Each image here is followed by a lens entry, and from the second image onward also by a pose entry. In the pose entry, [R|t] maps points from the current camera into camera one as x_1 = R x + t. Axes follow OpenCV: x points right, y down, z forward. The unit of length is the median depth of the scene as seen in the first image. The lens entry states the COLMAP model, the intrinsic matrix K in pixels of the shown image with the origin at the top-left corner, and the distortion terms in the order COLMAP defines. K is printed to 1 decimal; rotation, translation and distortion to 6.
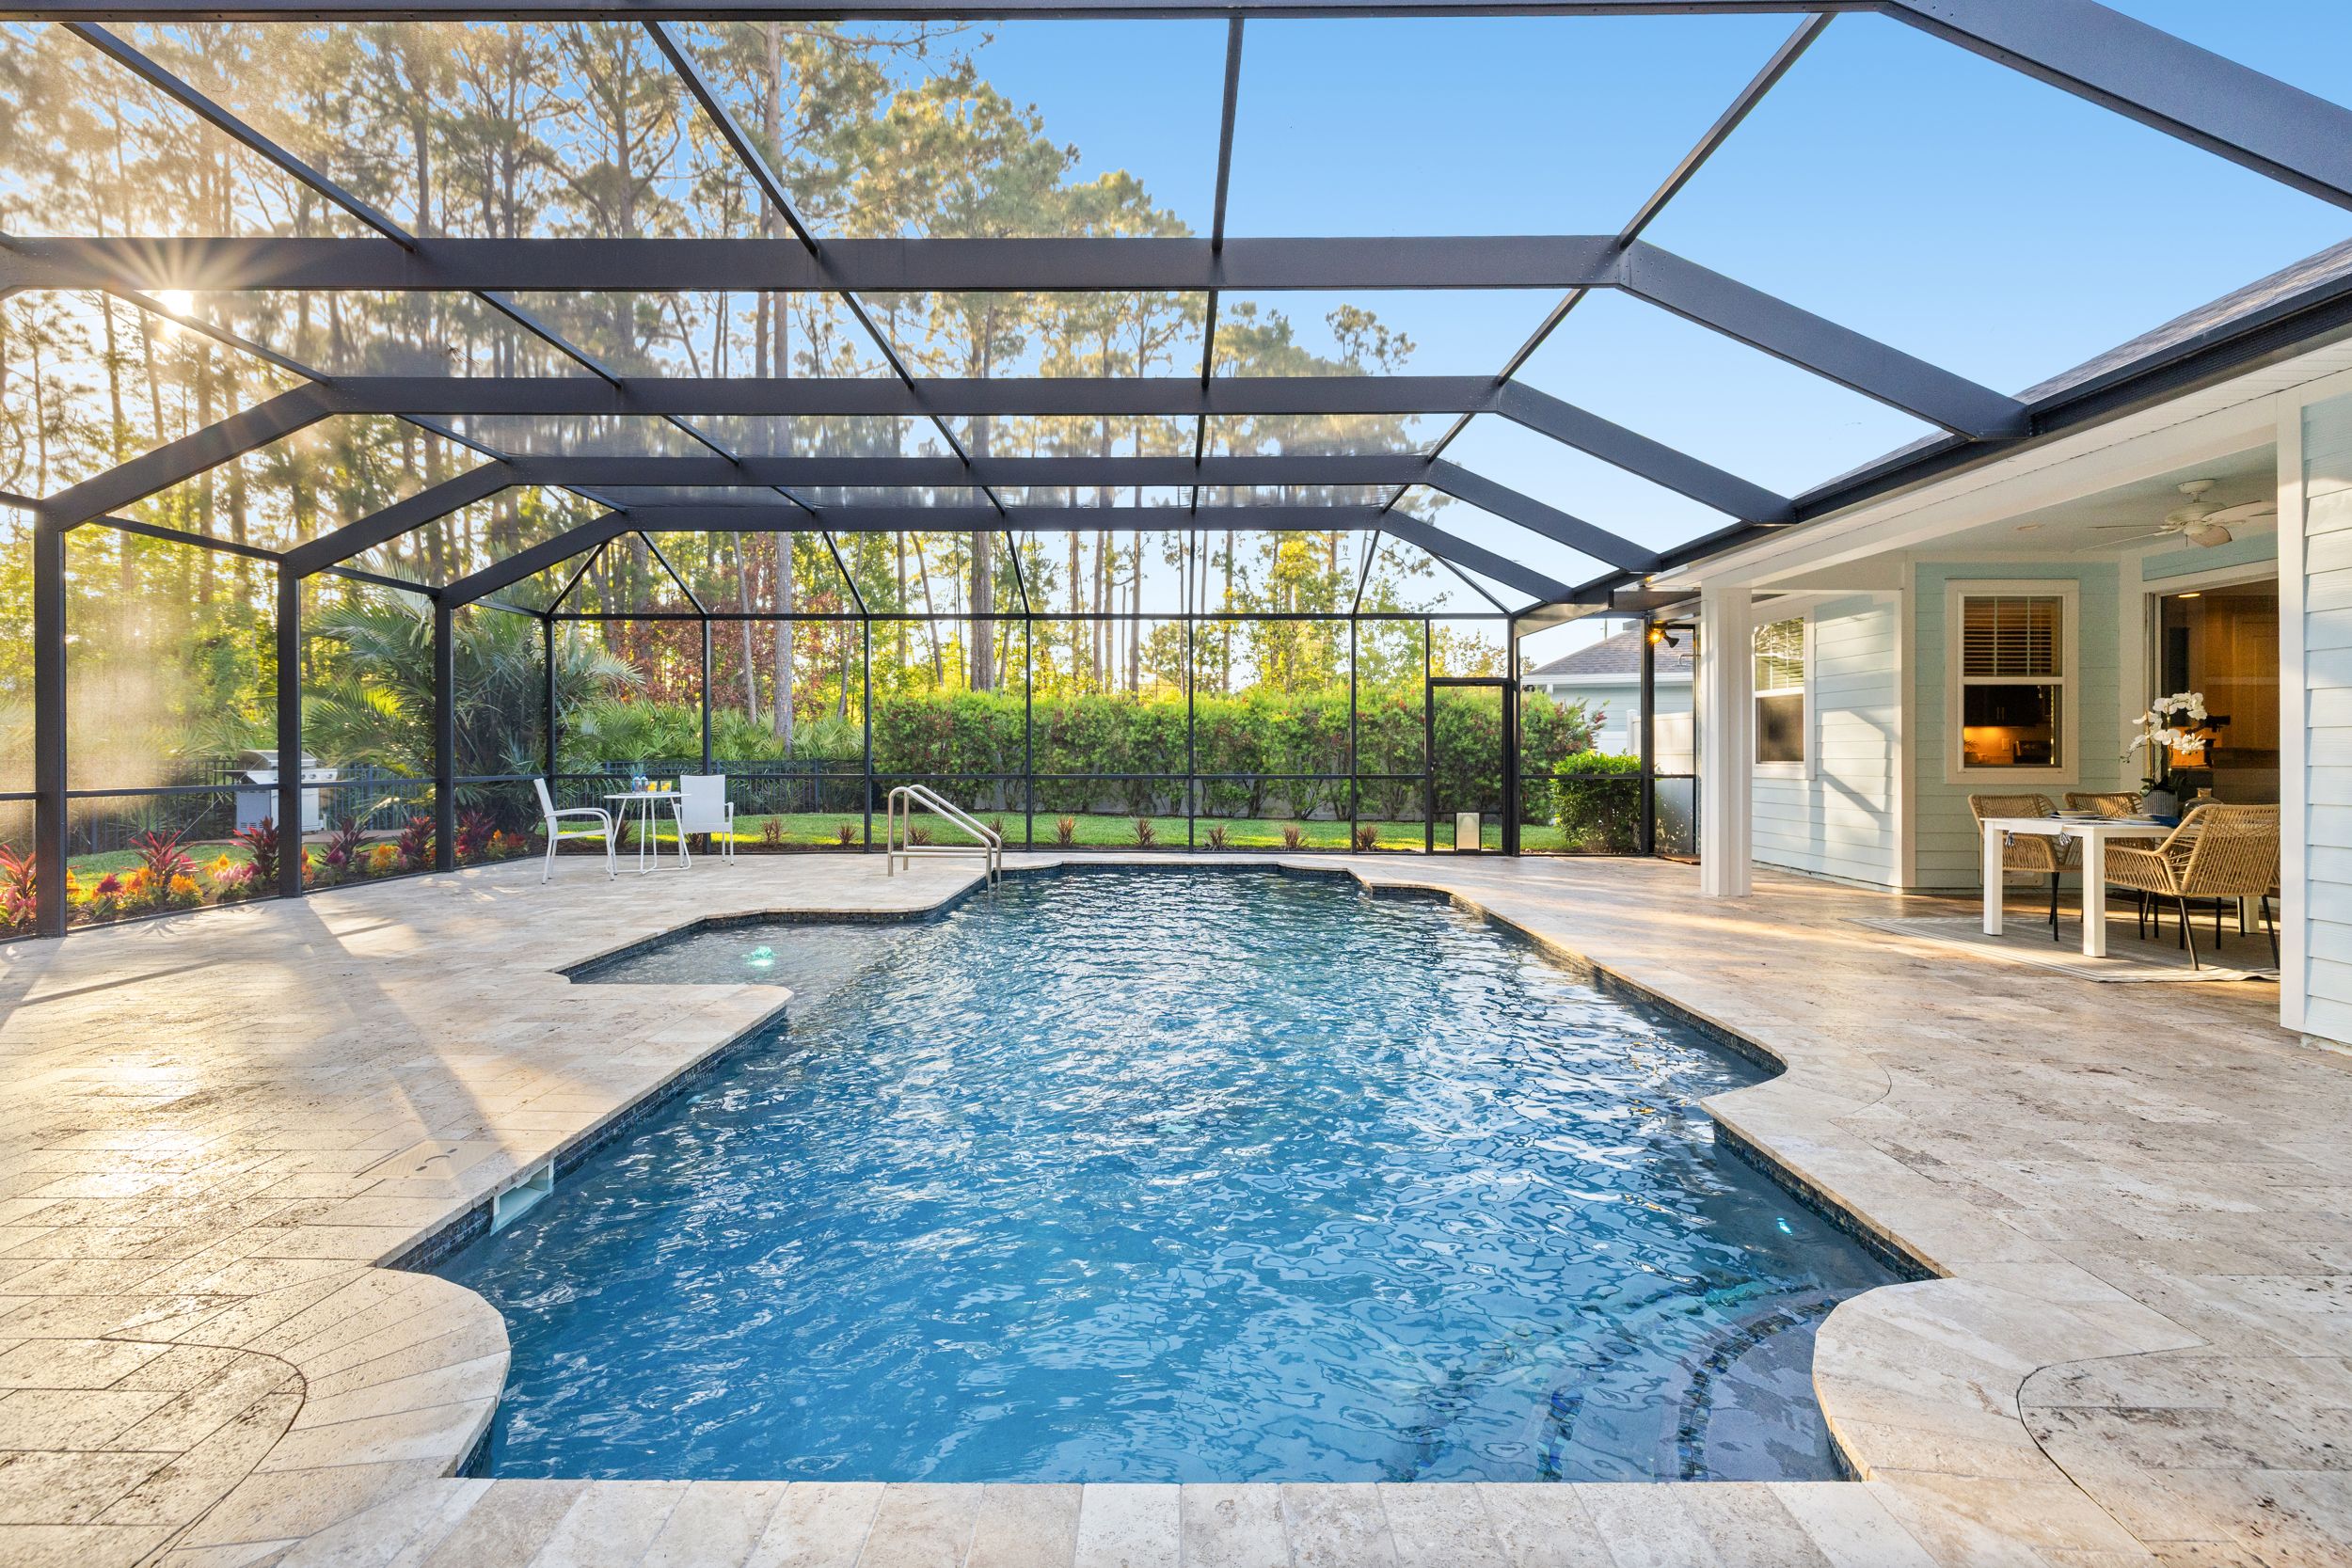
lens RADIAL K [[984.9, 0, 1177.3], [0, 984.9, 757.1], [0, 0, 1]] dist [-0.000972, 0.000152]
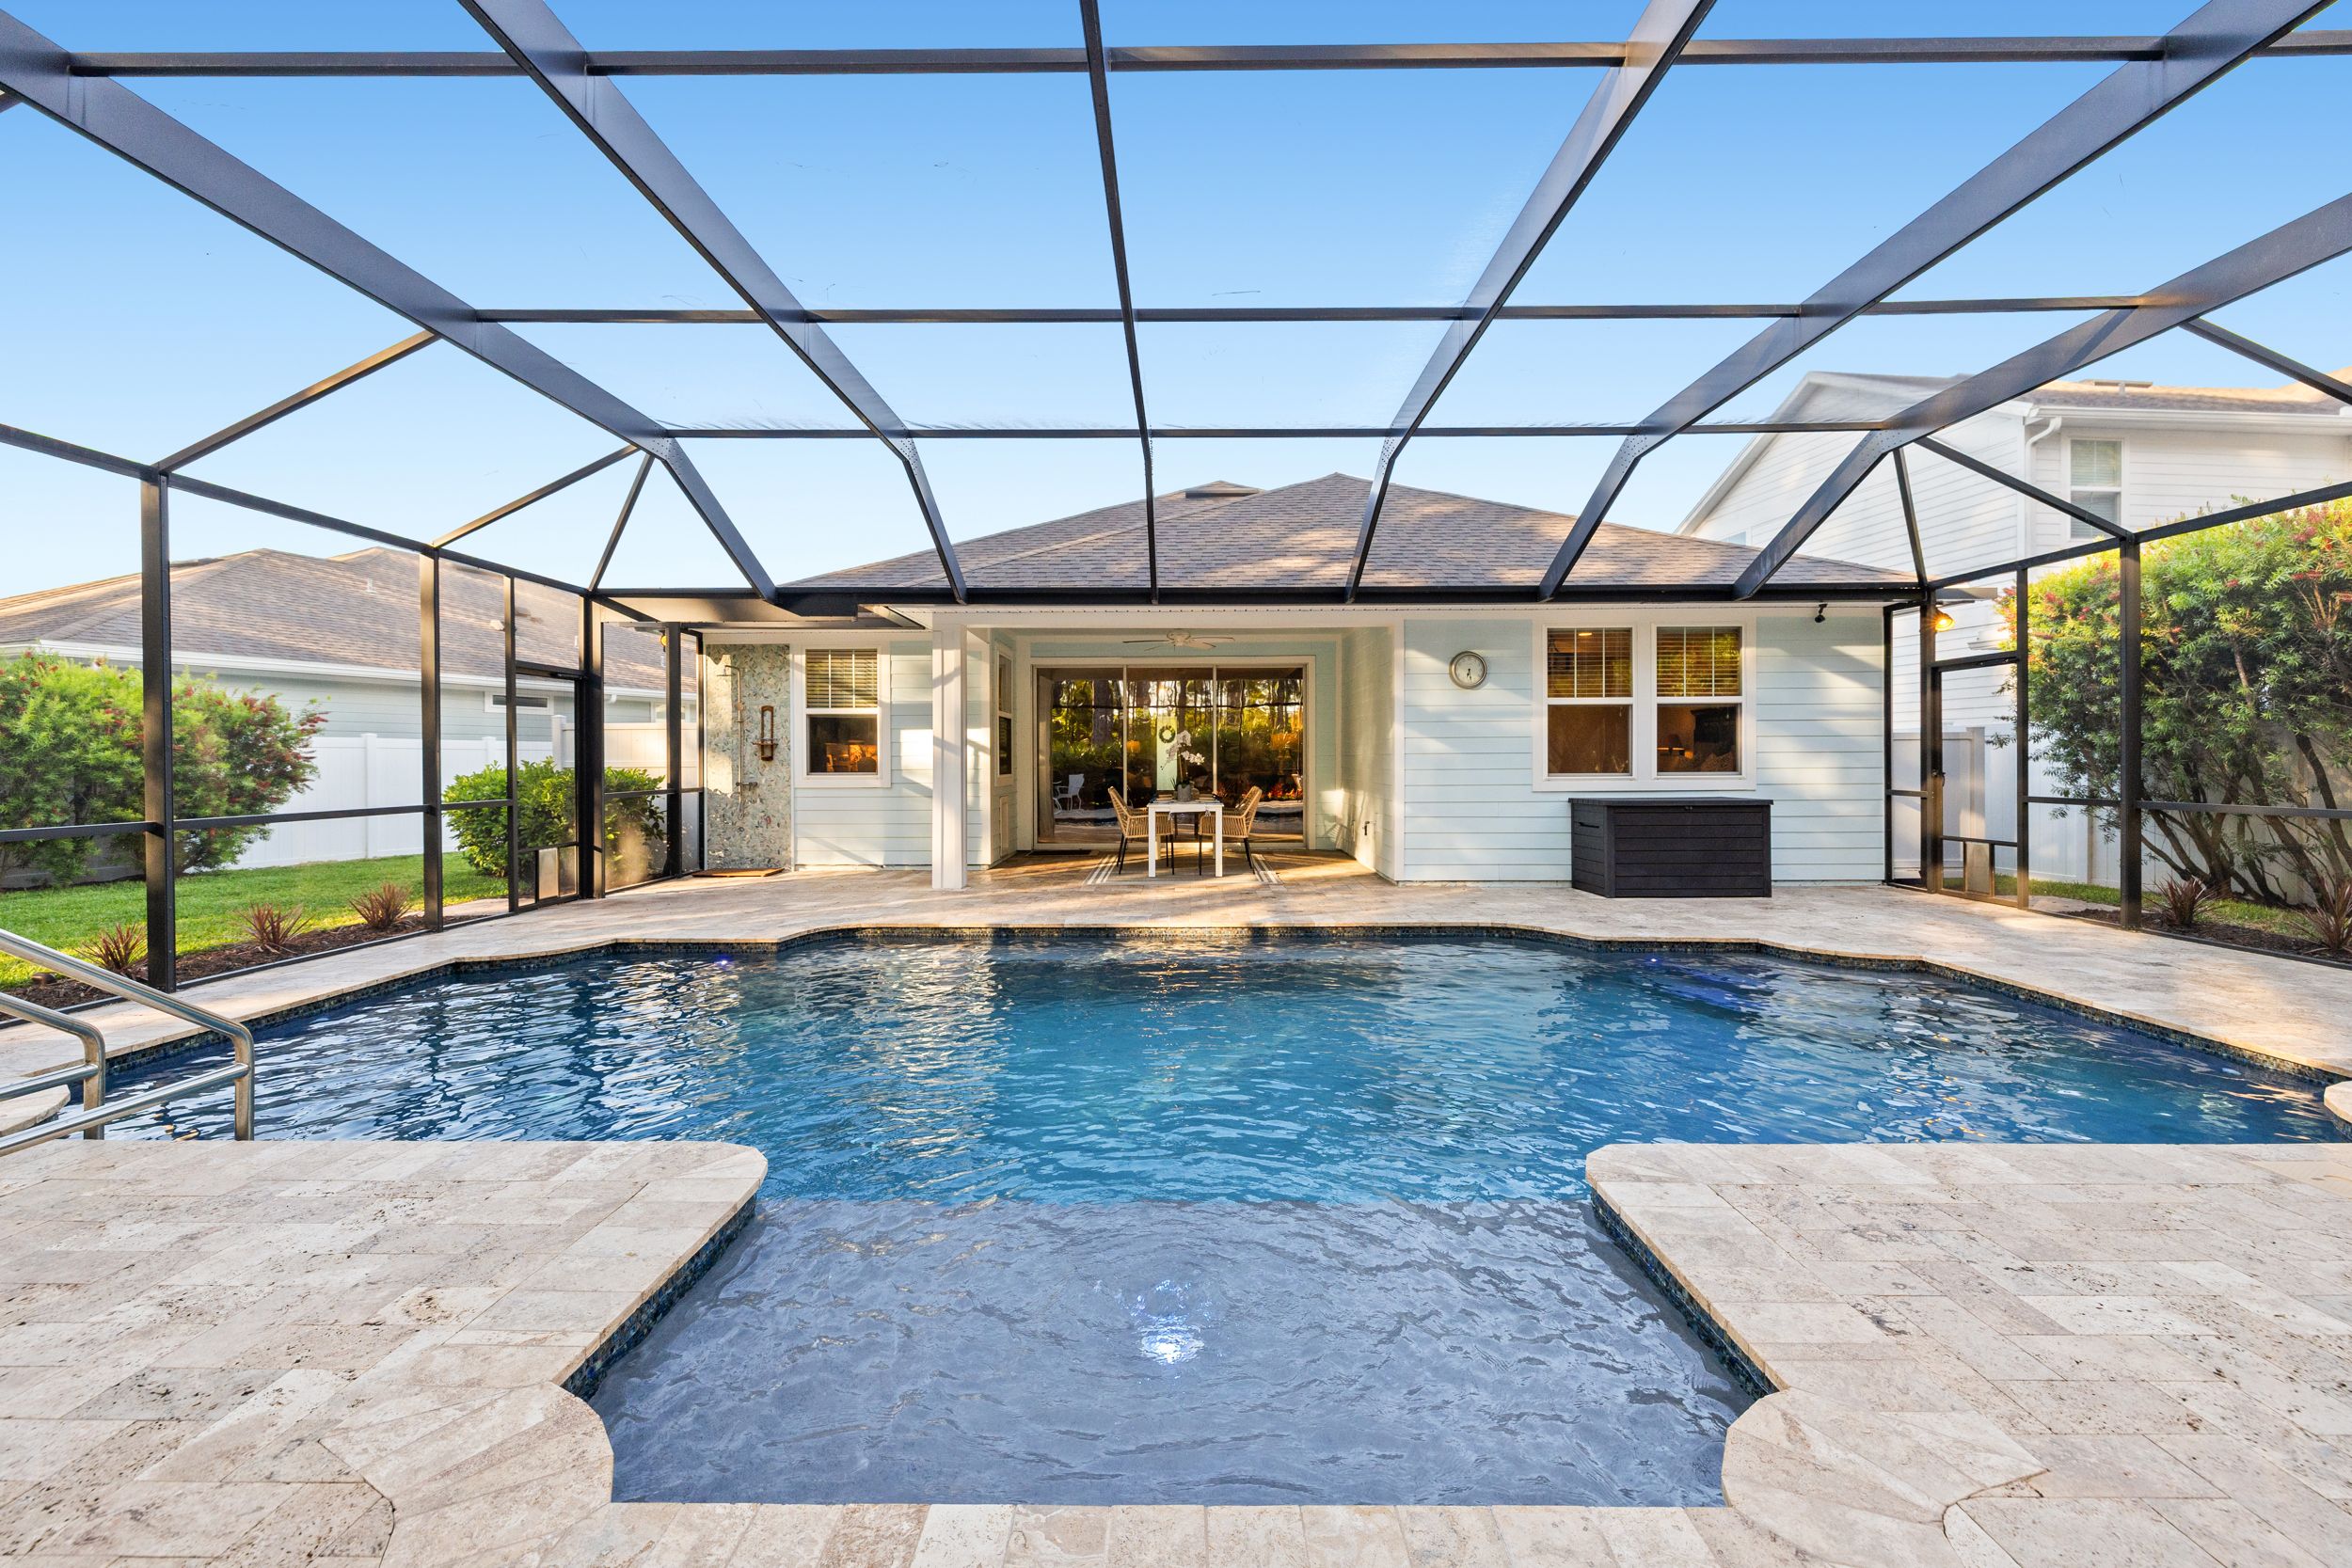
lens RADIAL K [[984.9, 0, 1177.3], [0, 984.9, 757.1], [0, 0, 1]] dist [-0.000972, 0.000152]
pose [[0.012389, 0.002361, 0.999920, -0.517379], [0.008078, 0.999964, -0.002461, -0.007665], [-0.999891, 0.008108, 0.012369, 0.618885]]
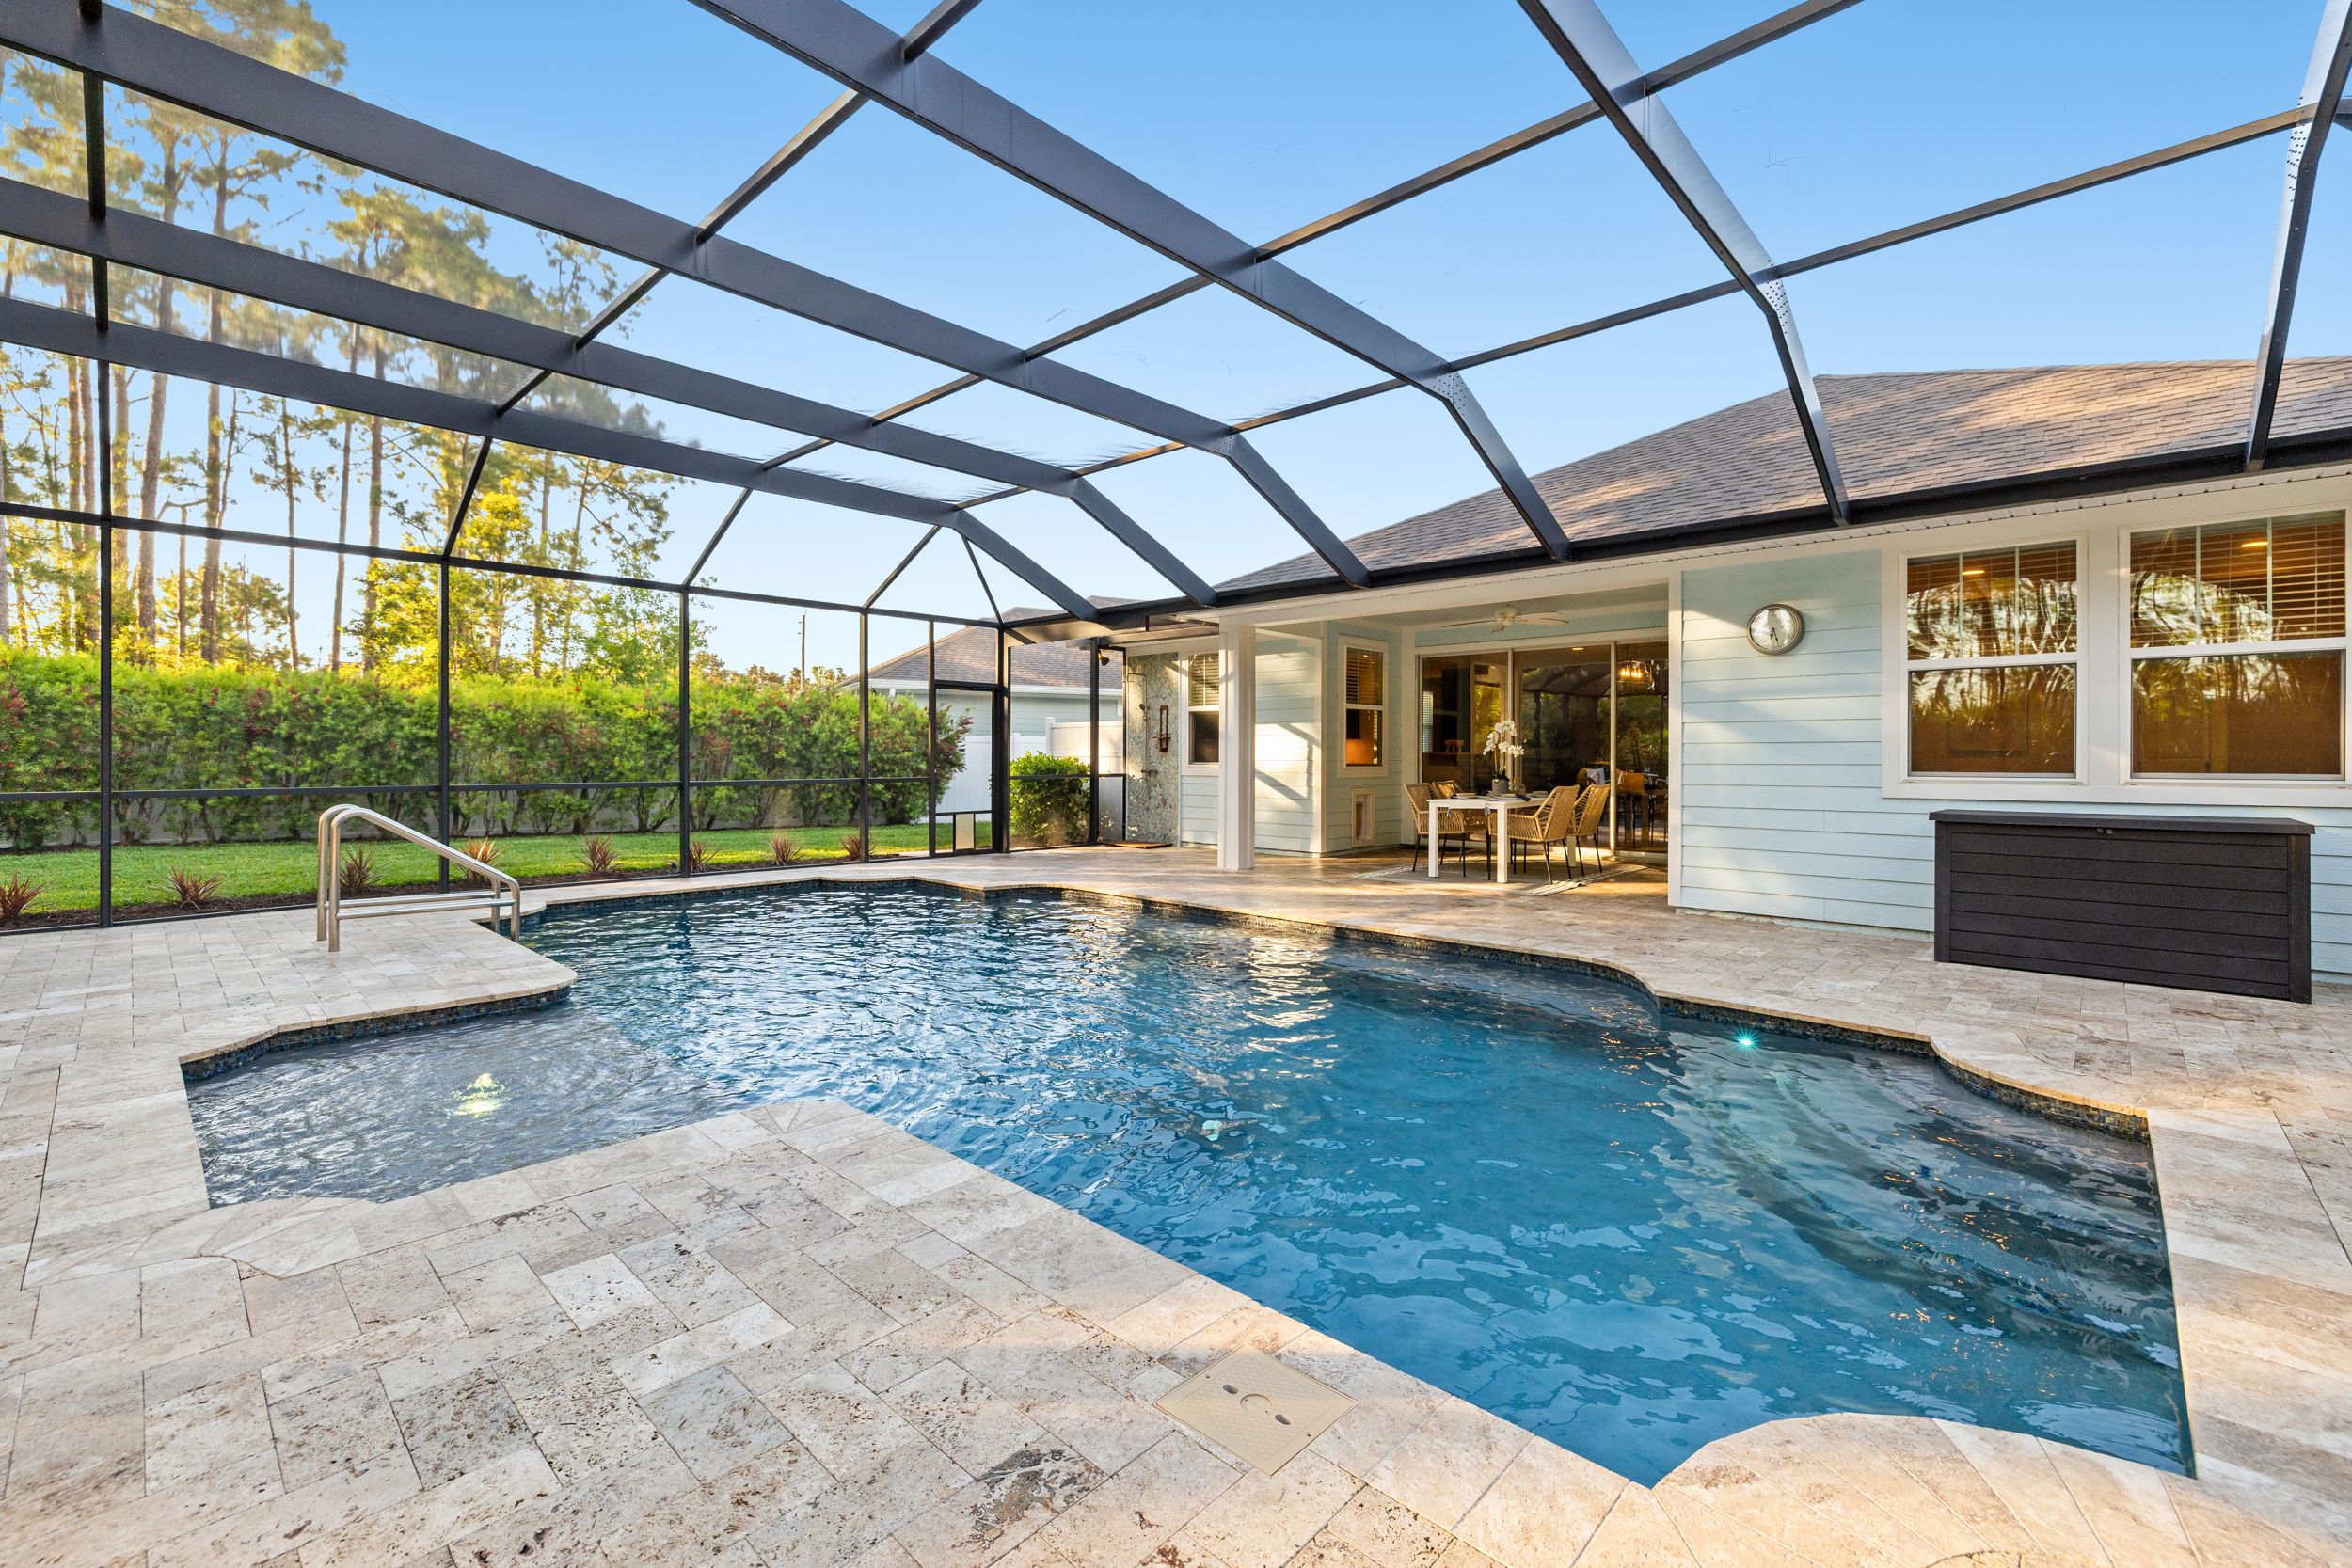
lens RADIAL K [[994.9, 0, 1168.4], [0, 994.9, 748.4], [0, 0, 1]] dist [-0.001619, 0.000023]
pose [[0.690360, 0.008333, 0.723418, -0.364641], [0.000158, 0.999932, -0.011668, 0.001141], [-0.723466, 0.008169, 0.690311, 0.159912]]
